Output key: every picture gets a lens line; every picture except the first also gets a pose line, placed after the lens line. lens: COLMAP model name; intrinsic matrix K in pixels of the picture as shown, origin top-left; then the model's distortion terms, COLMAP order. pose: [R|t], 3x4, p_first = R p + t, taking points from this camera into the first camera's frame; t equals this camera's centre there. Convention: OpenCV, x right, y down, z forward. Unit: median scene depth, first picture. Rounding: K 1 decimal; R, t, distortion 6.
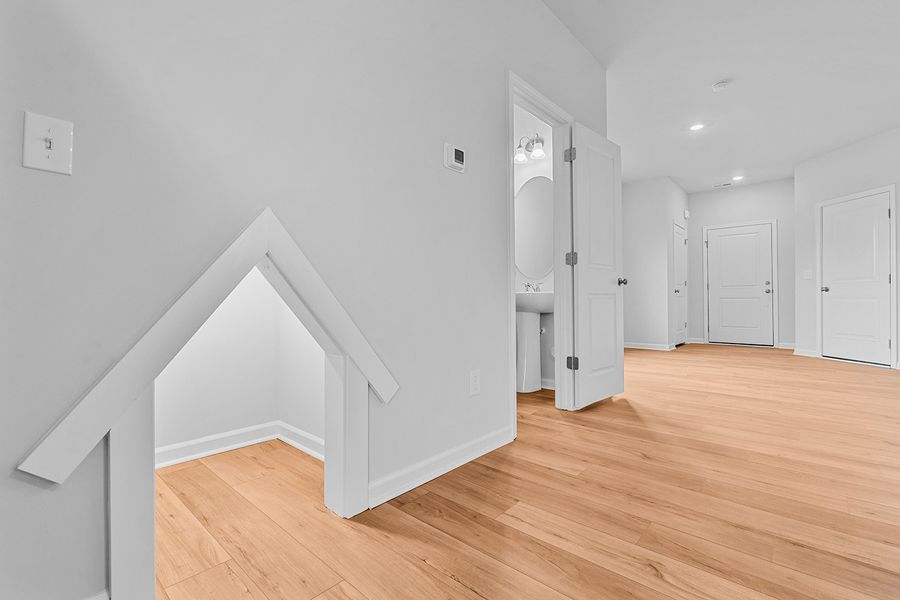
lens RADIAL K [[400.6, 0, 445.2], [0, 400.6, 298.4], [0, 0, 1]] dist [-0.004495, 0.000183]
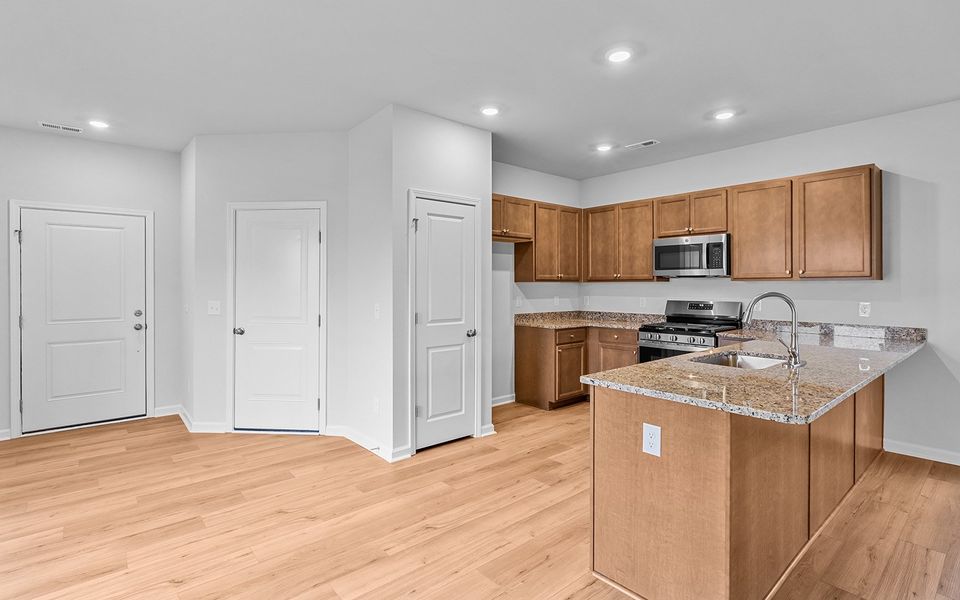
lens RADIAL K [[461.0, 0, 479.0], [0, 461.0, 283.2], [0, 0, 1]] dist [-0.004580, -0.000096]
pose [[0.128463, 0.004401, 0.991705, 0.264693], [-0.001305, 0.999990, -0.004269, -0.121048], [-0.991713, -0.000746, 0.128467, 0.581194]]
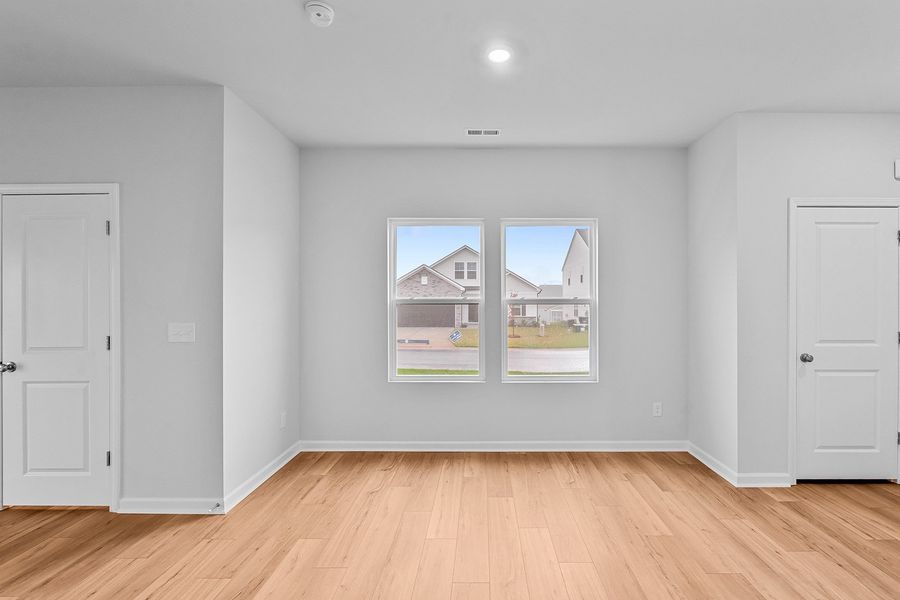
lens RADIAL K [[400.6, 0, 487.7], [0, 400.6, 301.0], [0, 0, 1]] dist [-0.004495, 0.000183]
pose [[0.672965, -0.002567, -0.739670, 0.977464], [0.001619, 0.999997, -0.001997, -0.120833], [0.739673, 0.000146, 0.672967, 0.641752]]
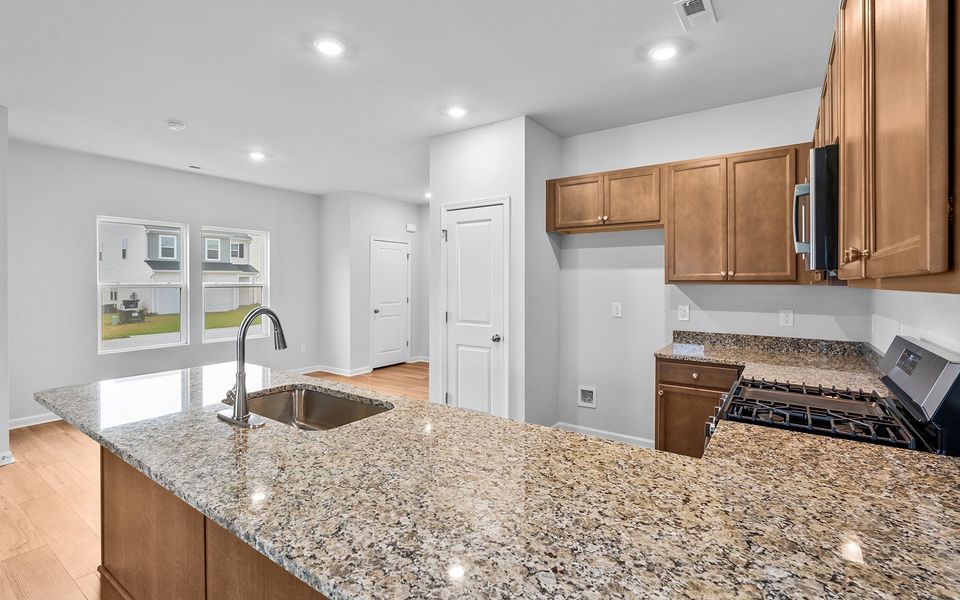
lens RADIAL K [[436.3, 0, 478.3], [0, 436.3, 284.9], [0, 0, 1]] dist [0.001447, 0.000110]
pose [[0.991680, 0.000047, 0.128724, 1.002054], [-0.001481, 0.999938, 0.011049, -0.135979], [-0.128715, -0.011148, 0.991619, -0.082367]]
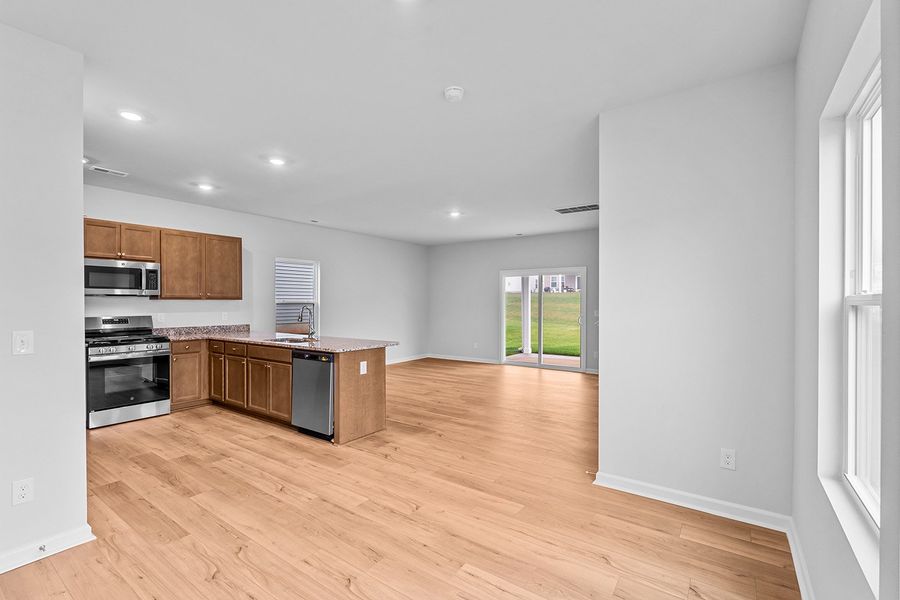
lens RADIAL K [[400.6, 0, 446.8], [0, 400.6, 303.5], [0, 0, 1]] dist [-0.004495, 0.000183]
pose [[-0.993325, 0.000692, -0.115348, 0.627886], [0.000650, 1.000000, 0.000395, -0.119413], [0.115349, 0.000317, -0.993325, 1.370786]]
